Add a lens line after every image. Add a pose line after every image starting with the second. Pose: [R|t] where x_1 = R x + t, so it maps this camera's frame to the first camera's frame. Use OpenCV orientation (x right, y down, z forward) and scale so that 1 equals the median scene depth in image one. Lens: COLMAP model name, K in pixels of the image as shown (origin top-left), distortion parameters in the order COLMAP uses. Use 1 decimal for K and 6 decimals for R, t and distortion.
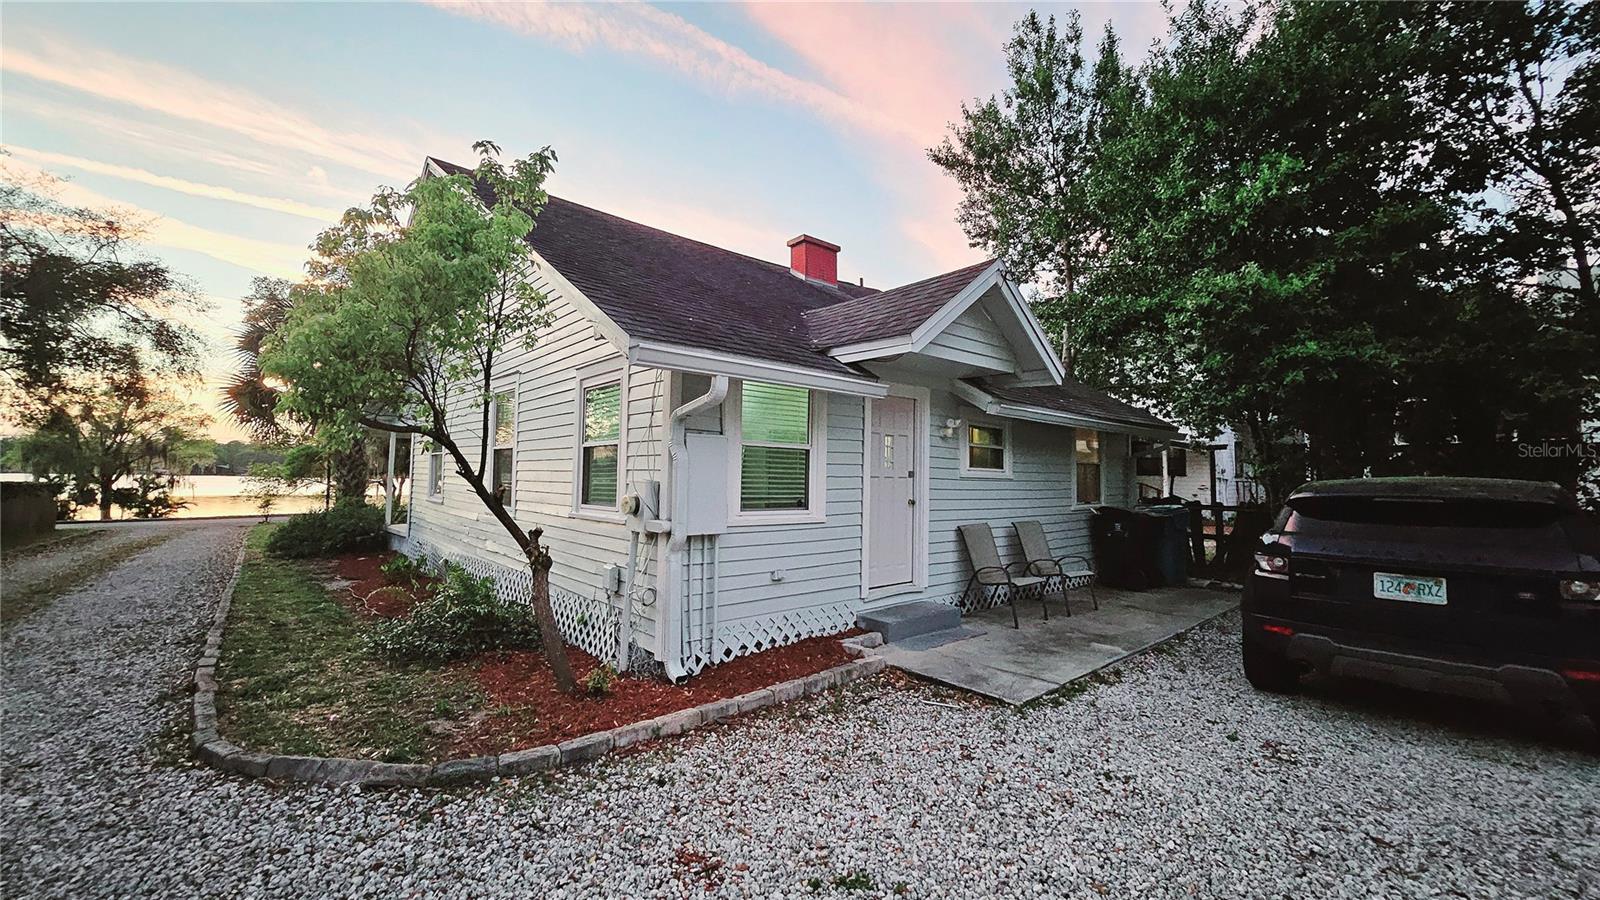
lens RADIAL K [[651.2, 0, 791.6], [0, 651.2, 441.5], [0, 0, 1]] dist [-0.000099, 0.000088]
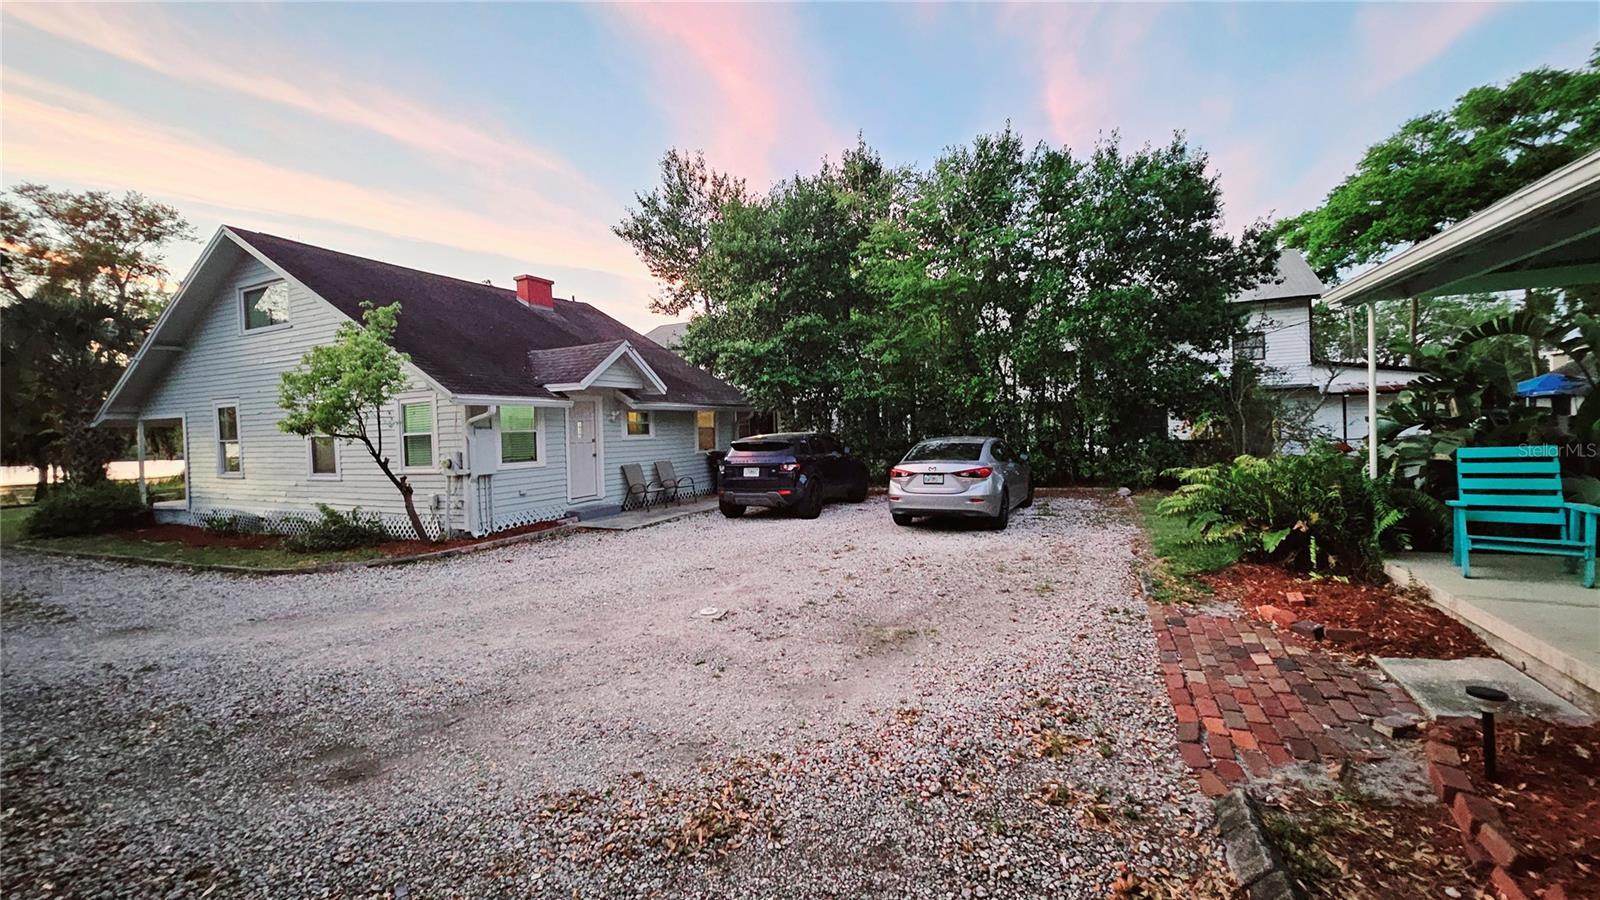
lens RADIAL K [[617.1, 0, 802.5], [0, 617.1, 438.0], [0, 0, 1]] dist [0.000210, -0.000007]
pose [[0.909773, -0.049737, 0.412116, -0.011181], [0.023513, 0.997376, 0.068464, -0.082860], [-0.414440, -0.052596, 0.908555, -1.119290]]
